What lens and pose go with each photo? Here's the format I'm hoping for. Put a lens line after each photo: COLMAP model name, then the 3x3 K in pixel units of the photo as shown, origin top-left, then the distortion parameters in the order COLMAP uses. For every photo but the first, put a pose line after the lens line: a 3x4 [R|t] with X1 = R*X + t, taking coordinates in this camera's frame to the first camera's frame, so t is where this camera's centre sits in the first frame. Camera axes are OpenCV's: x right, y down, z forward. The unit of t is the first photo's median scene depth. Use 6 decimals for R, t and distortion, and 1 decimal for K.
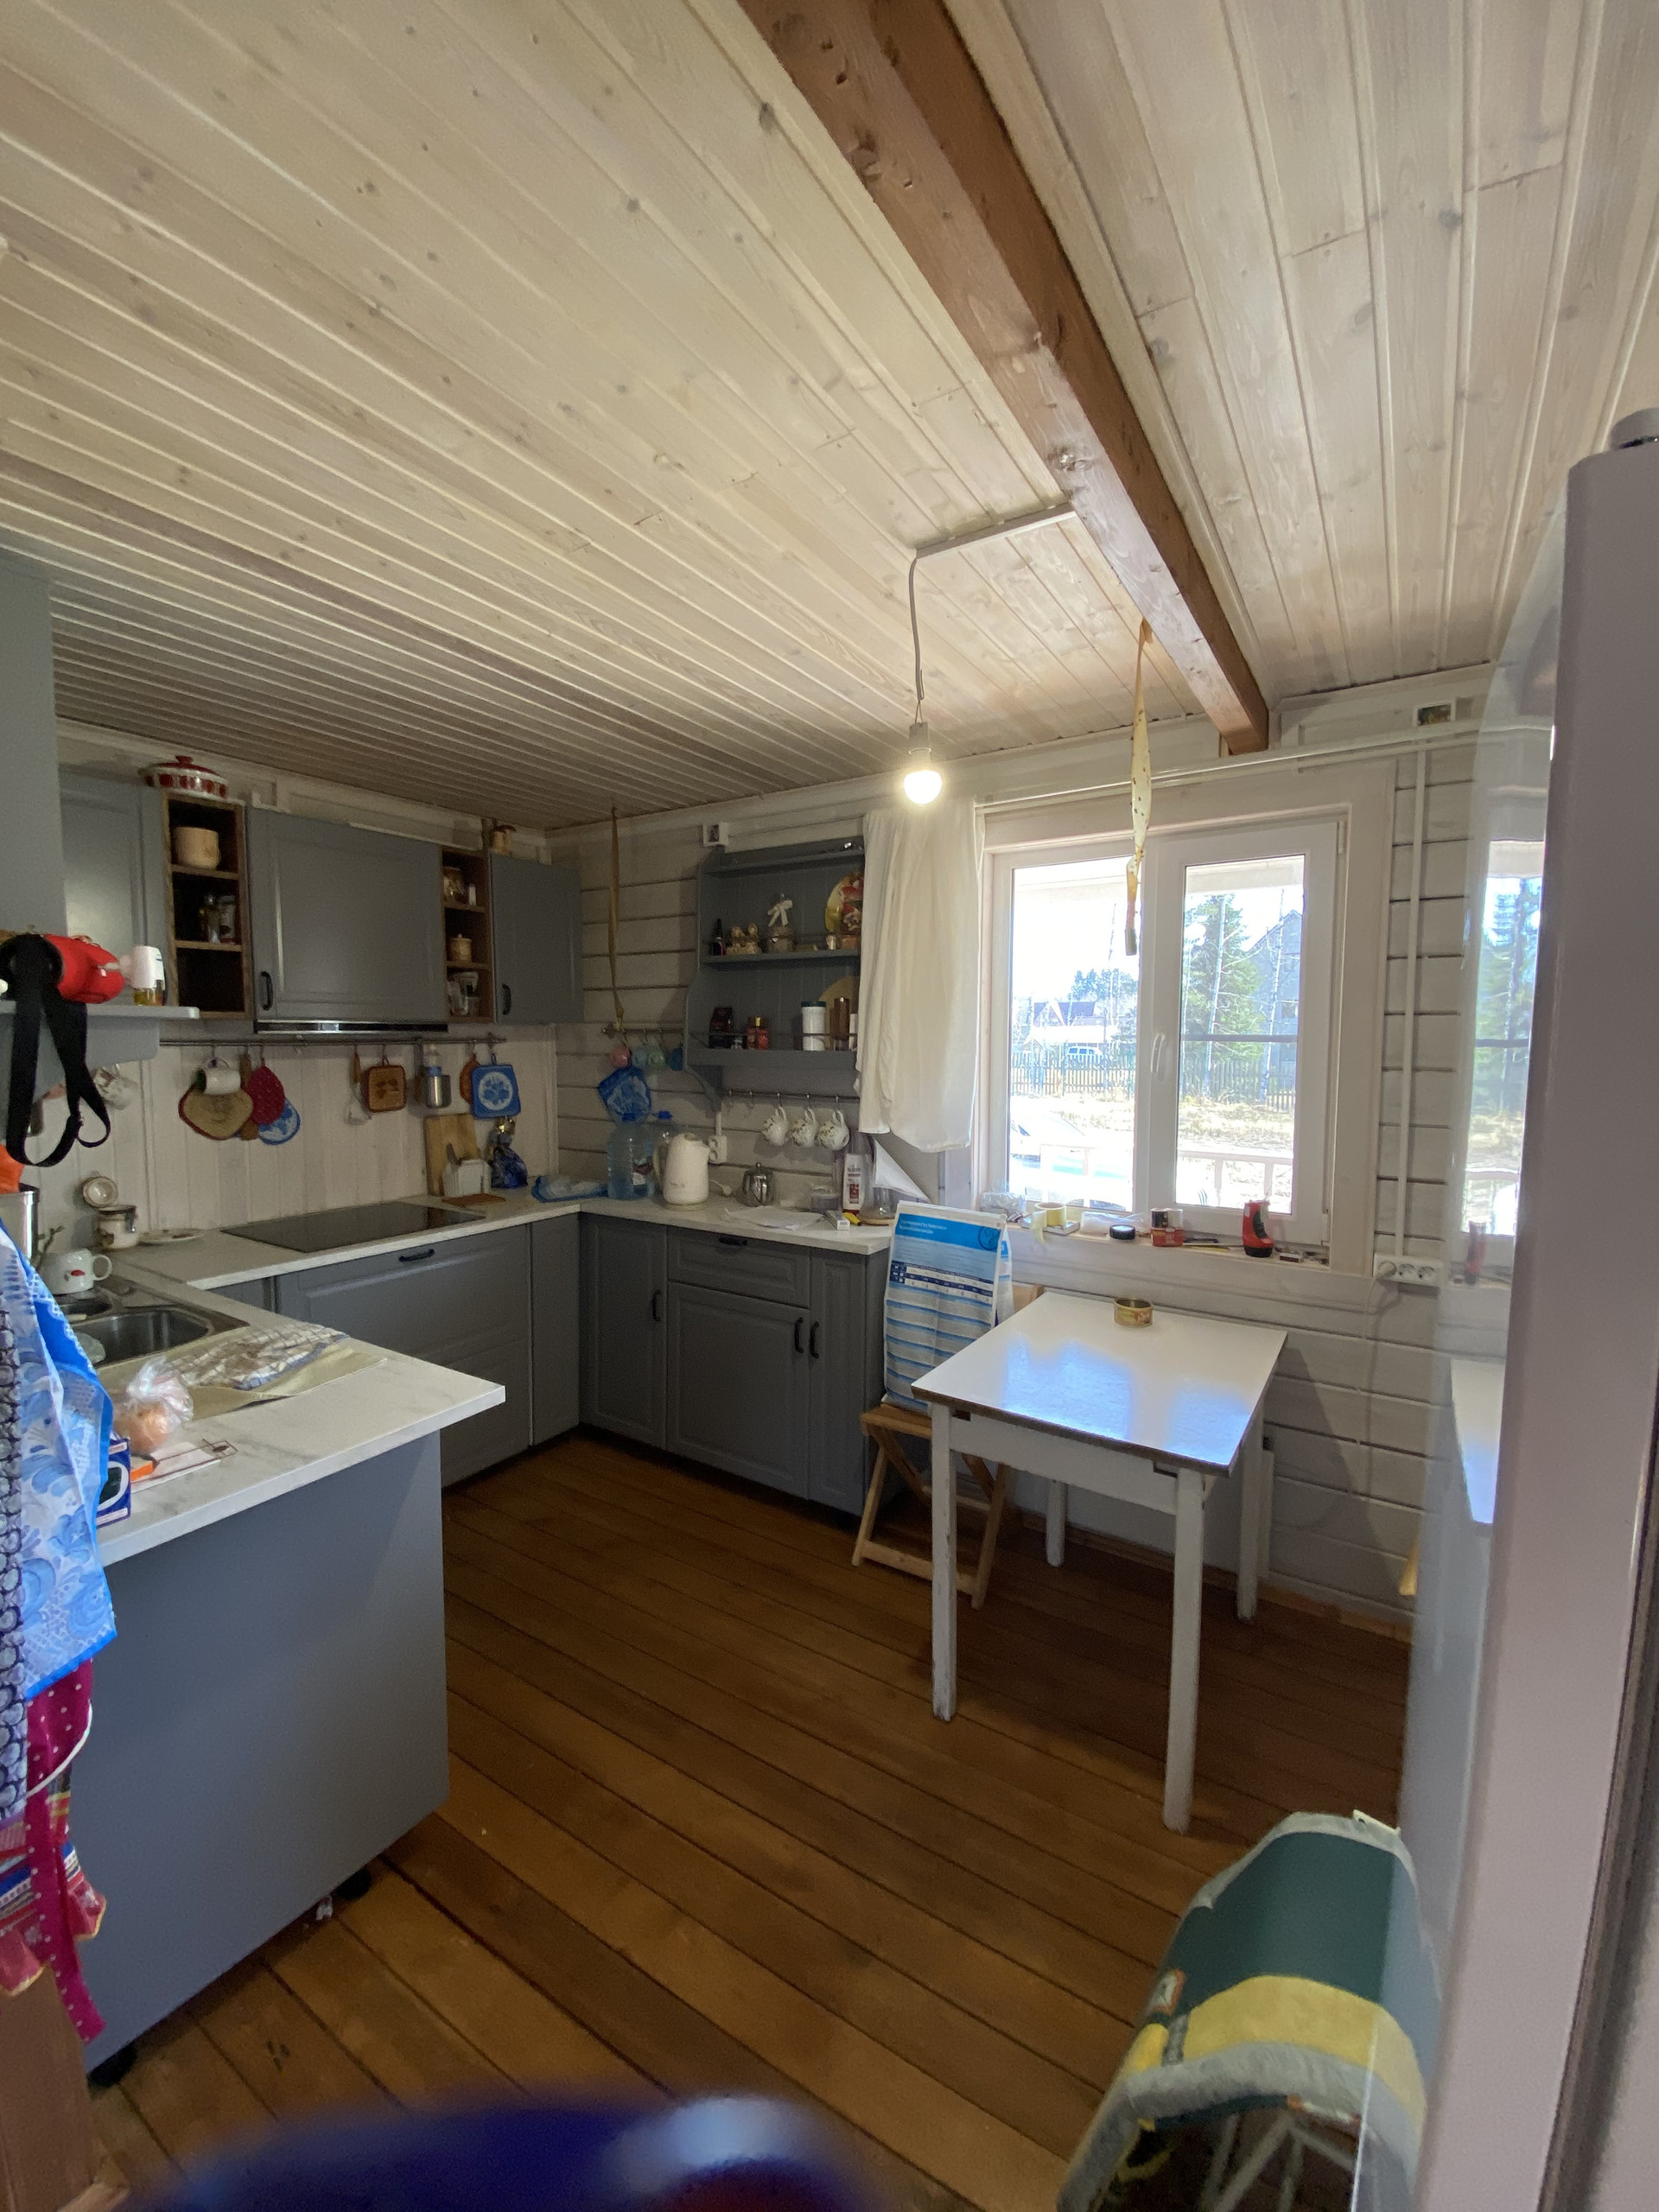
lens RADIAL K [[898.4, 0, 831.7], [0, 898.4, 1109.3], [0, 0, 1]] dist [0.040999, -0.041283]
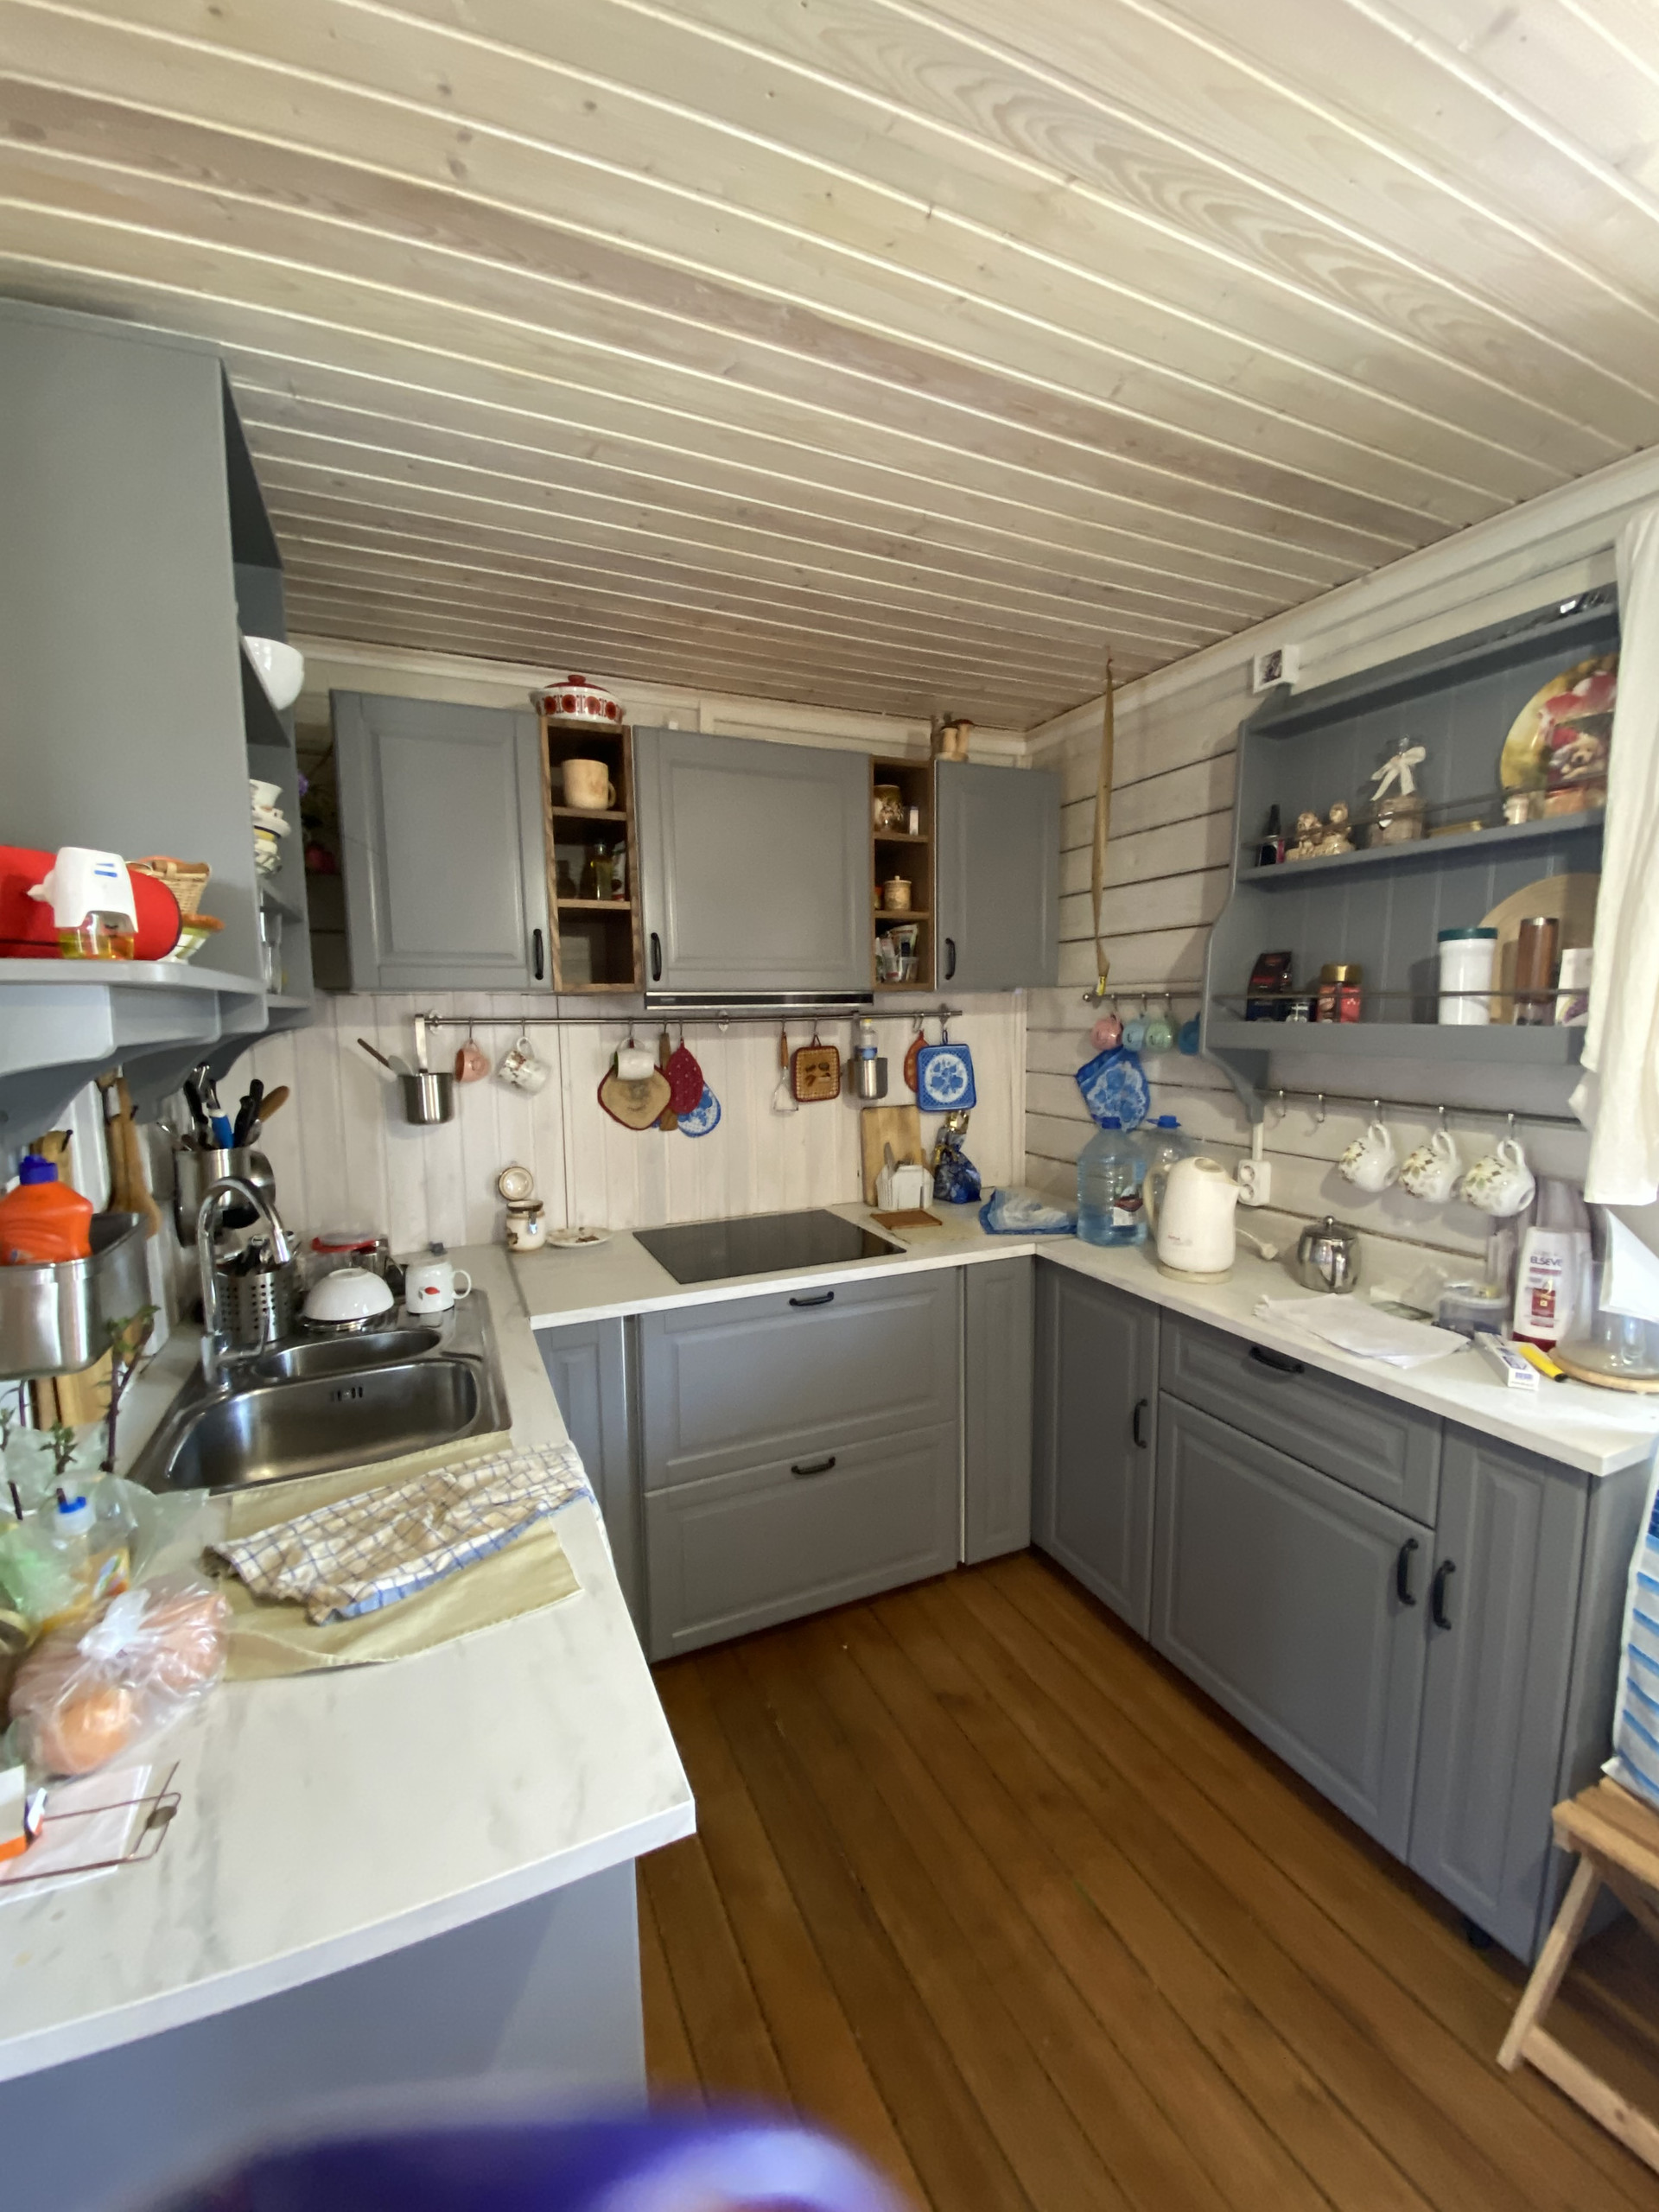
lens RADIAL K [[898.4, 0, 831.7], [0, 898.4, 1109.3], [0, 0, 1]] dist [0.040999, -0.041283]
pose [[0.842567, 0.044785, -0.536726, -0.041149], [-0.027178, 0.998803, 0.040676, -0.025537], [0.537905, -0.019686, 0.842775, 0.332851]]
